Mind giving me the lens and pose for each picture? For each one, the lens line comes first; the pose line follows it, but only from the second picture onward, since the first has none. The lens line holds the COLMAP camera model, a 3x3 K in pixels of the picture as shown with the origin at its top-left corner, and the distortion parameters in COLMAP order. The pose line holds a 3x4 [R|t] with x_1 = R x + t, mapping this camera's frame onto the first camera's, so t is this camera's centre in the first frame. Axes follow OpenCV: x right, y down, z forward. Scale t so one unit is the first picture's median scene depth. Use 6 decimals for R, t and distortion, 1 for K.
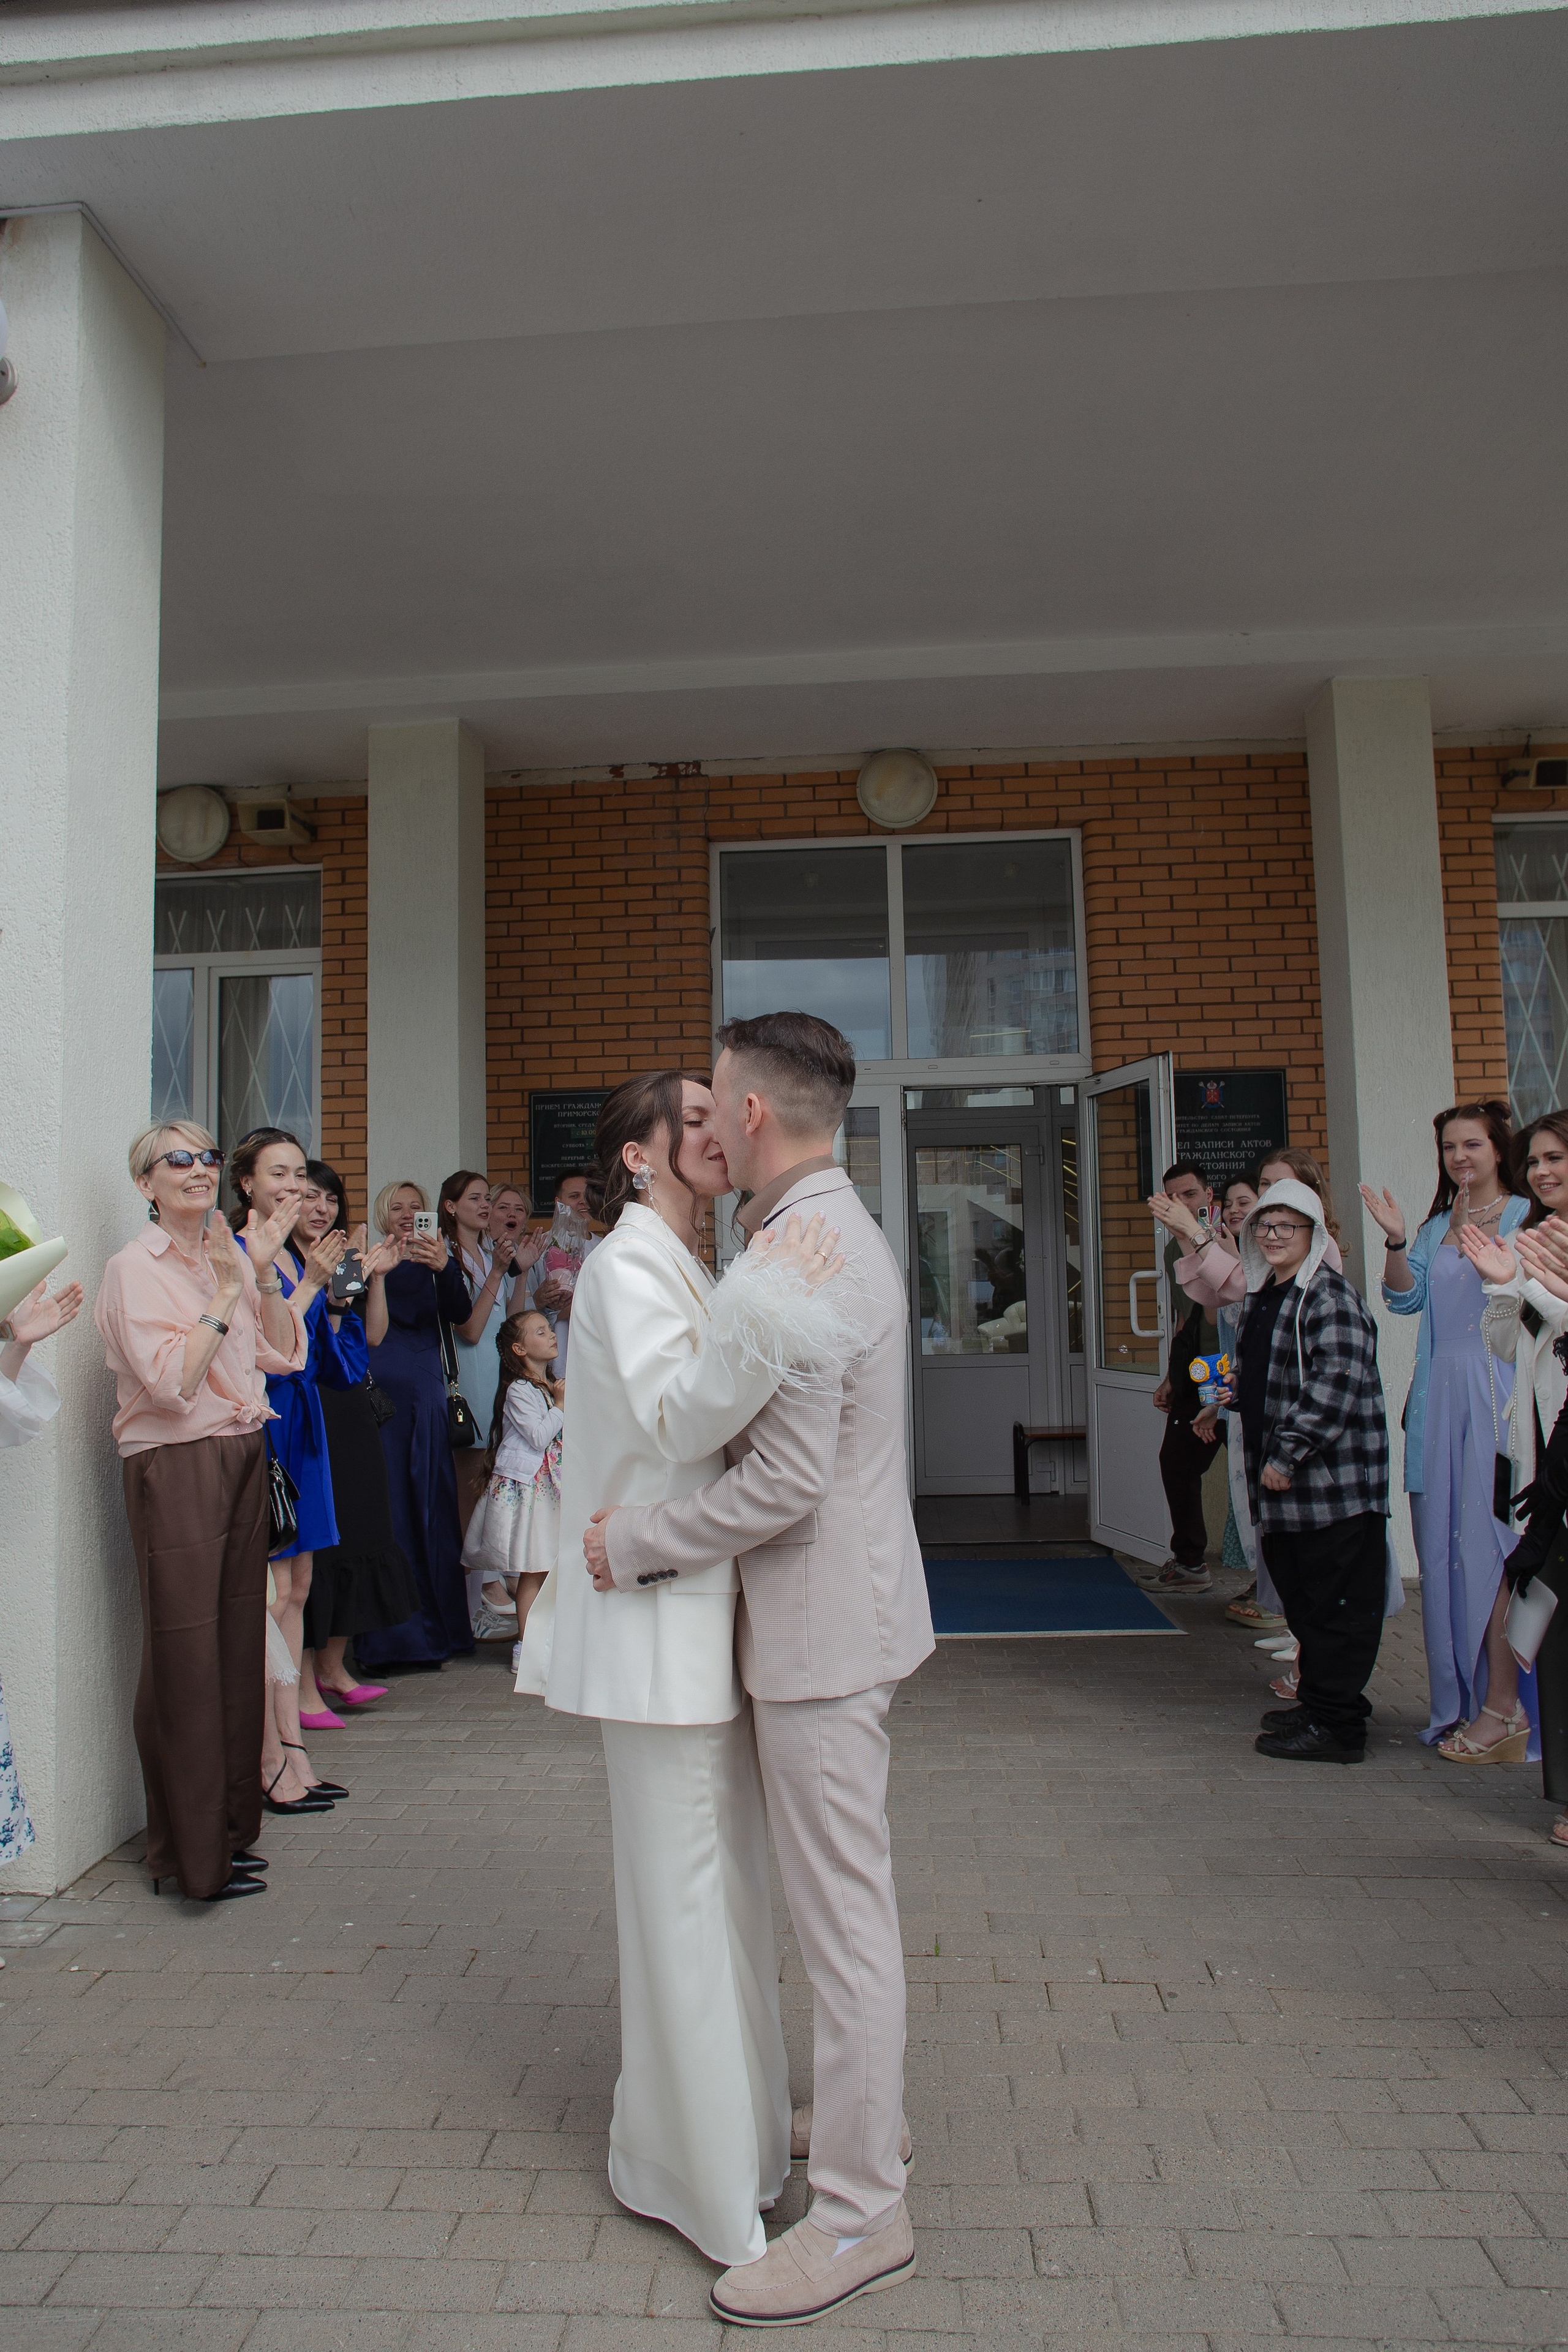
lens RADIAL K [[1506.0, 0, 778.8], [0, 1506.0, 1168.4], [0, 0, 1]] dist [-0.076373, 0.053535]
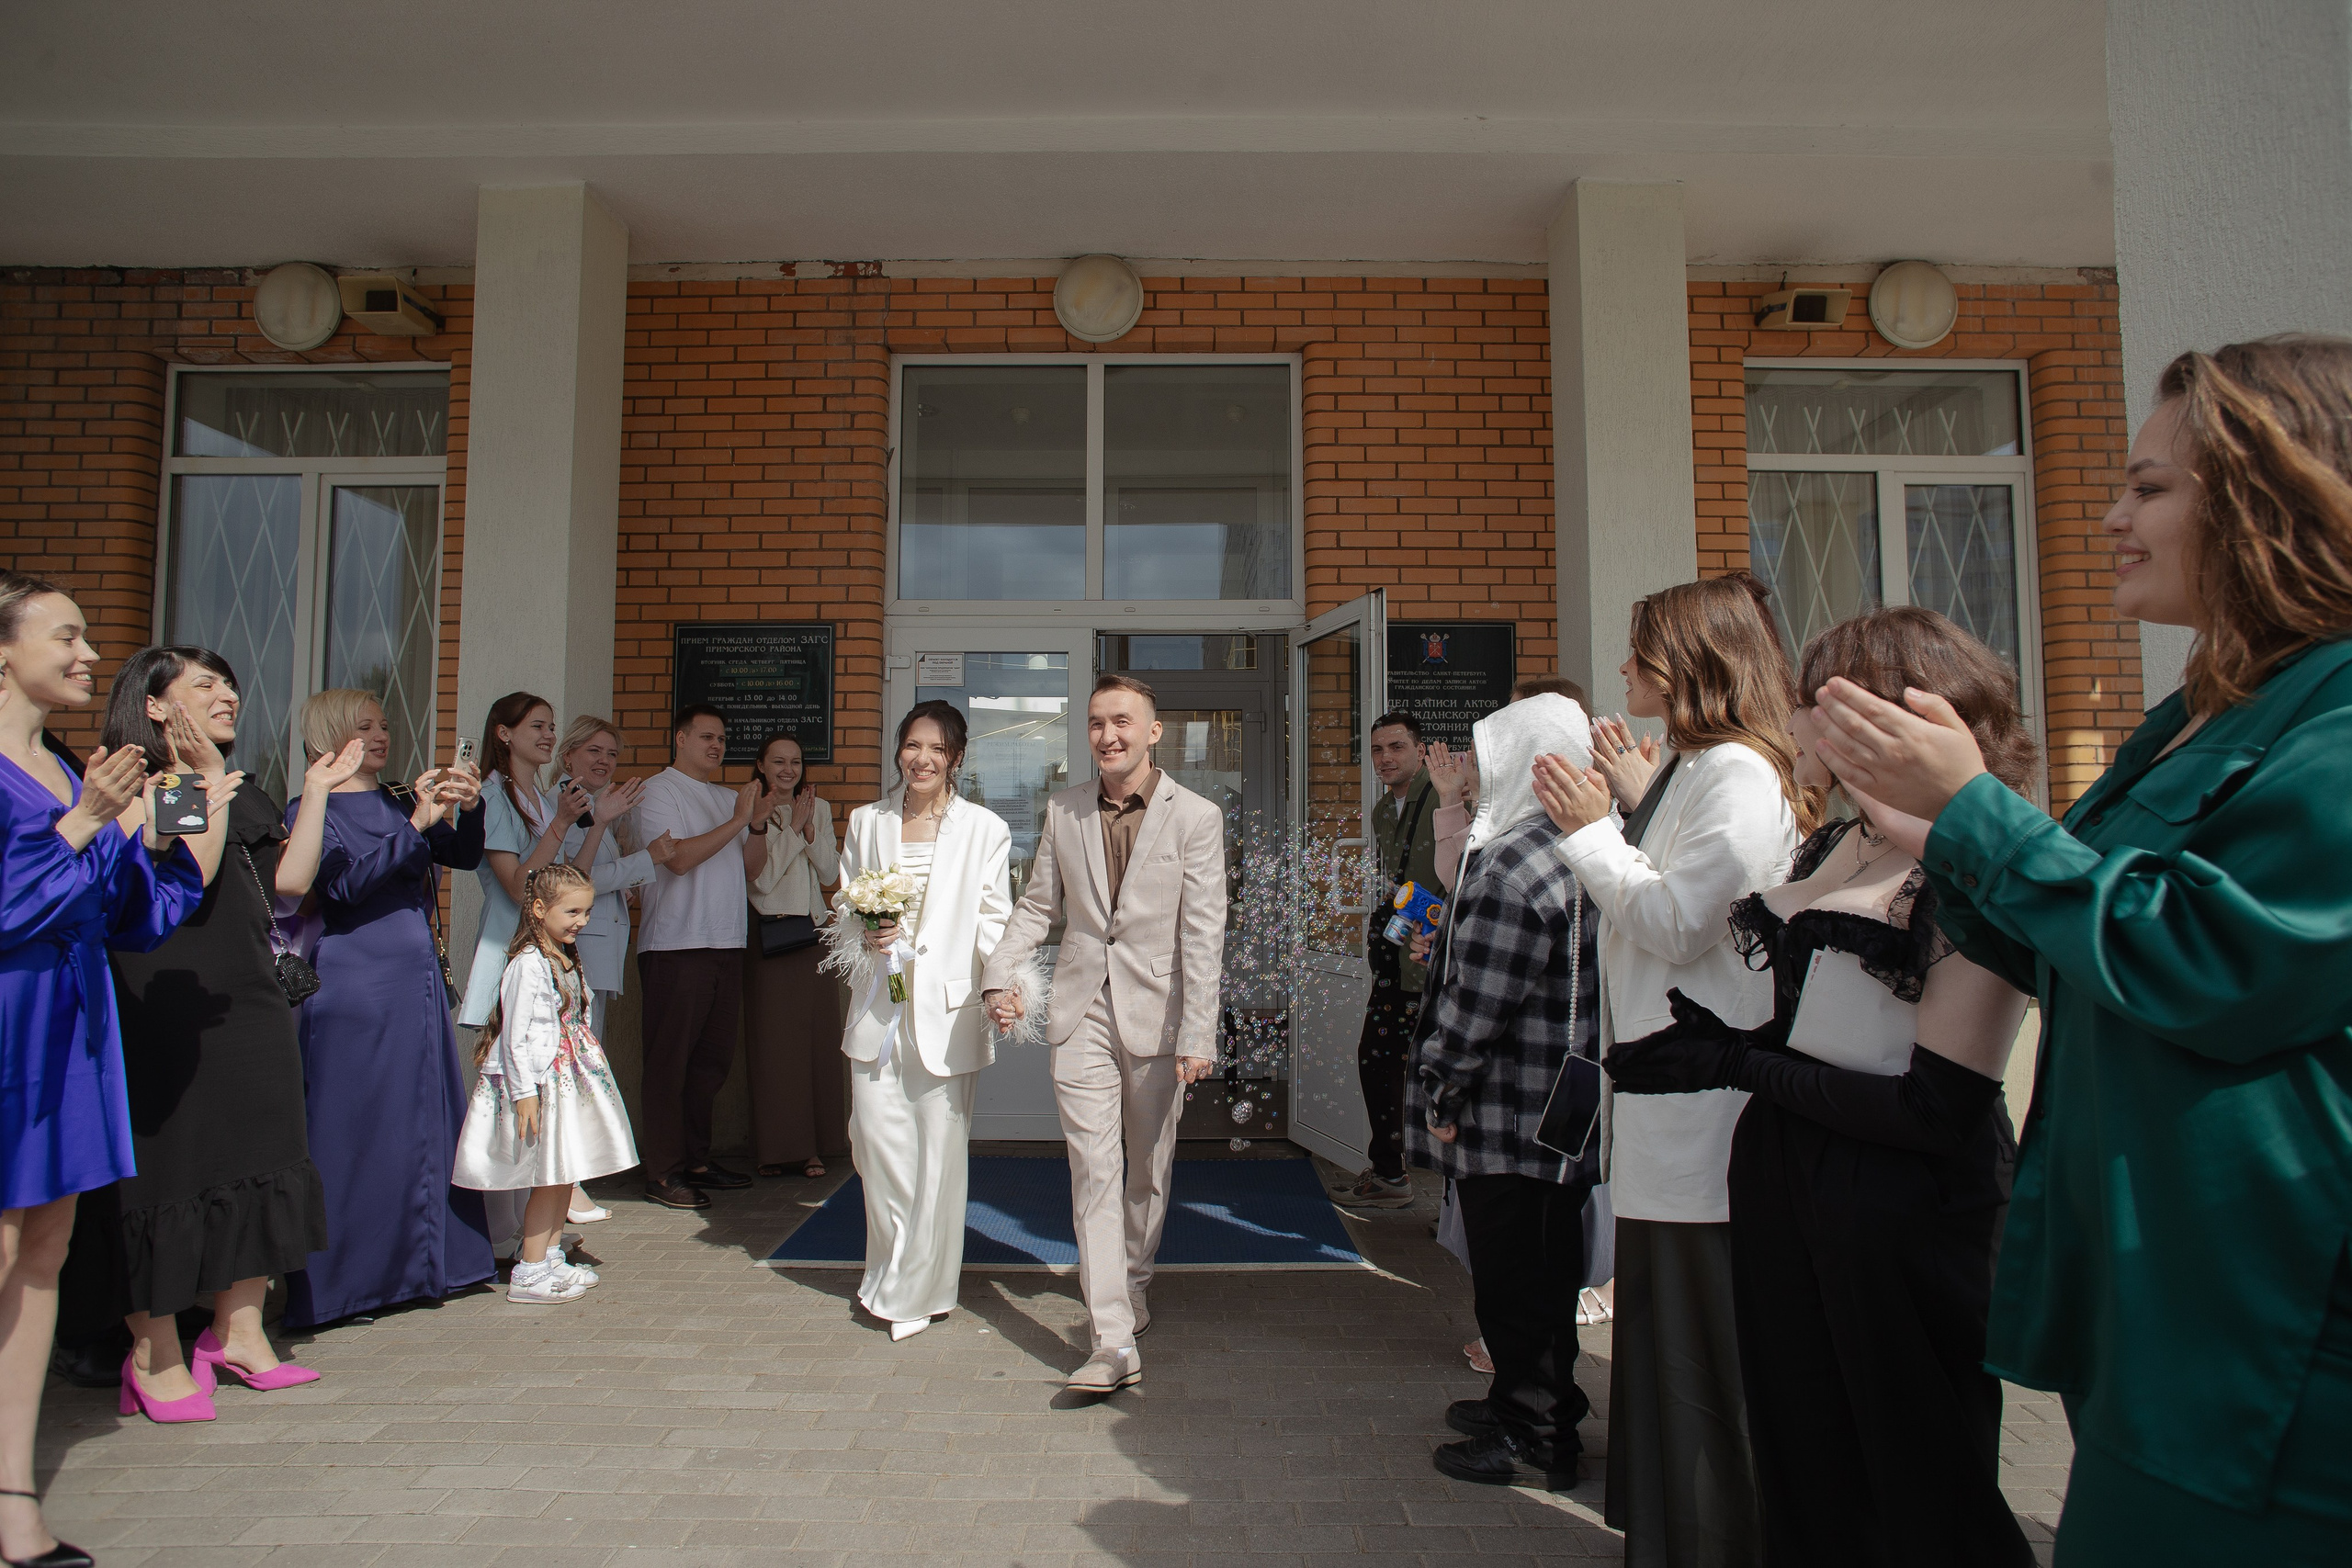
lens RADIAL K [[1349.4, 0, 1177.0], [0, 1349.4, 773.6], [0, 0, 1]] dist [-0.075427, 0.053774]
pose [[0.997123, 0.026702, 0.070945, 0.077641], [-0.027206, 0.999611, 0.006145, 0.025408], [-0.070754, -0.008057, 0.997461, 0.197204]]
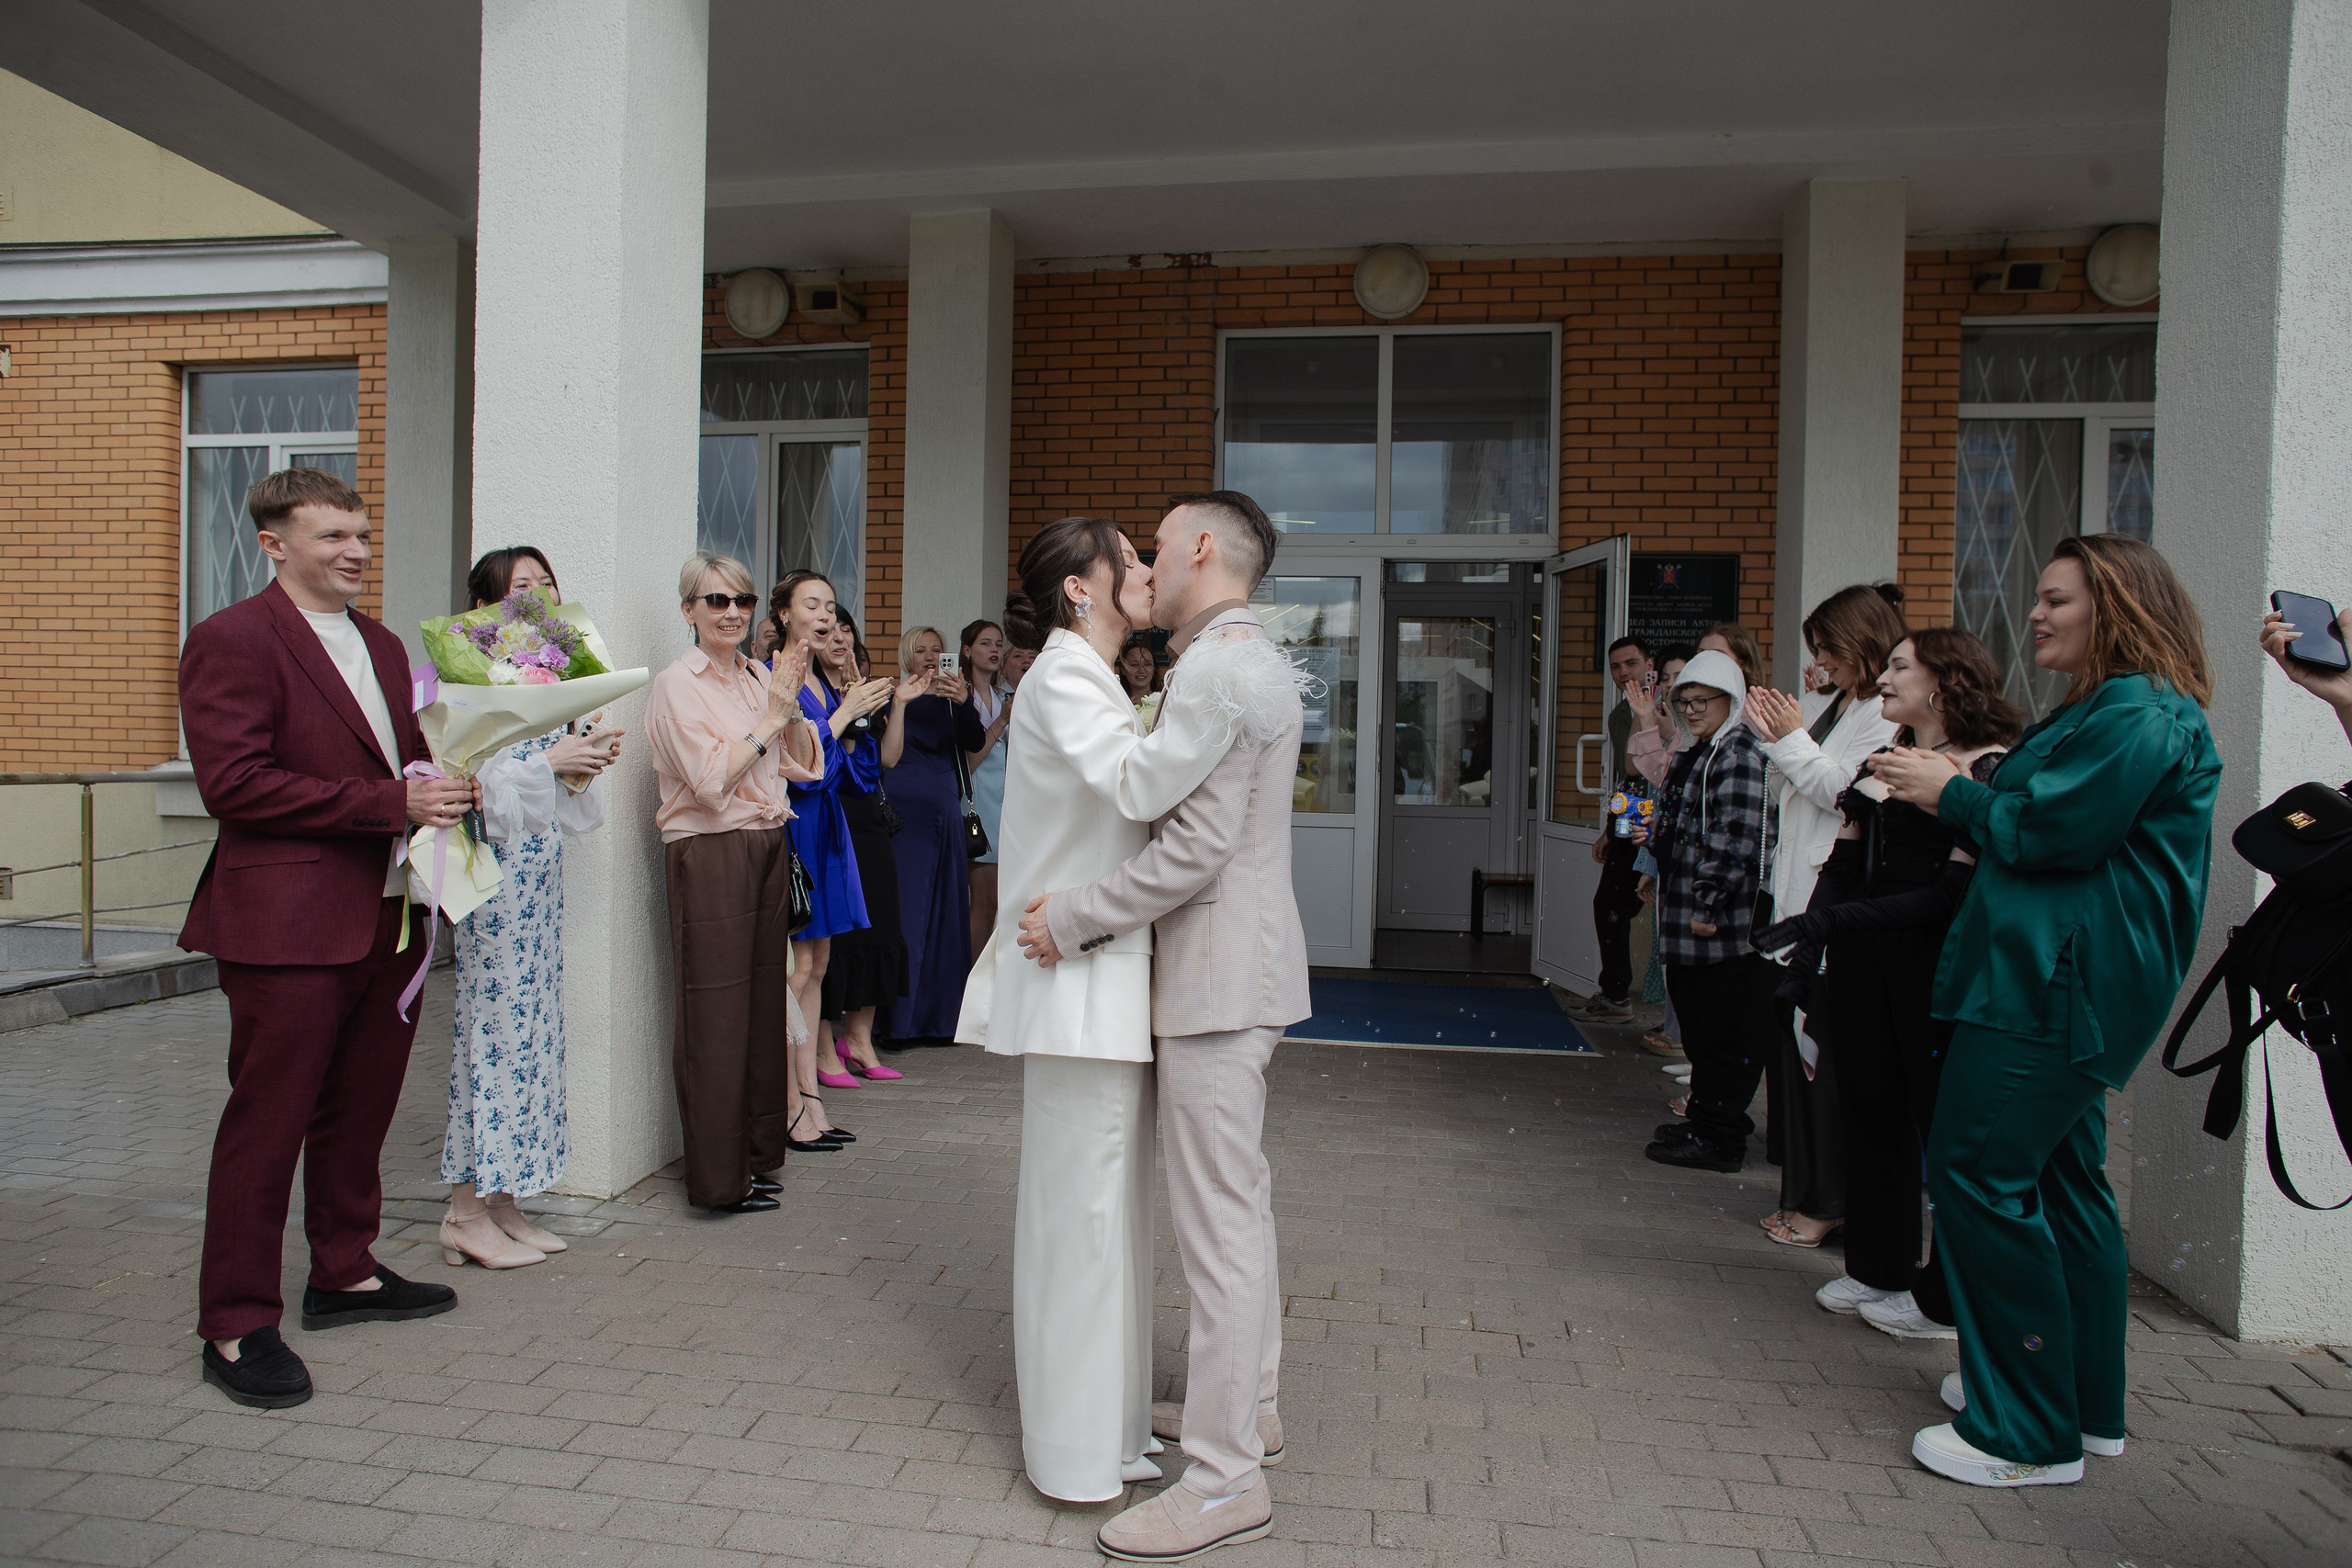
lens RADIAL K [[1353.5, 0, 1177.1], [0, 1353.5, 772.8], [0, 0, 1]] dist [-0.077229, 0.056341]
pose [[0.995546, 0.045361, -0.082648, 0.021351], [-0.036924, 0.994211, 0.100905, 0.007343], [0.086746, -0.097404, 0.991457, -0.006066]]
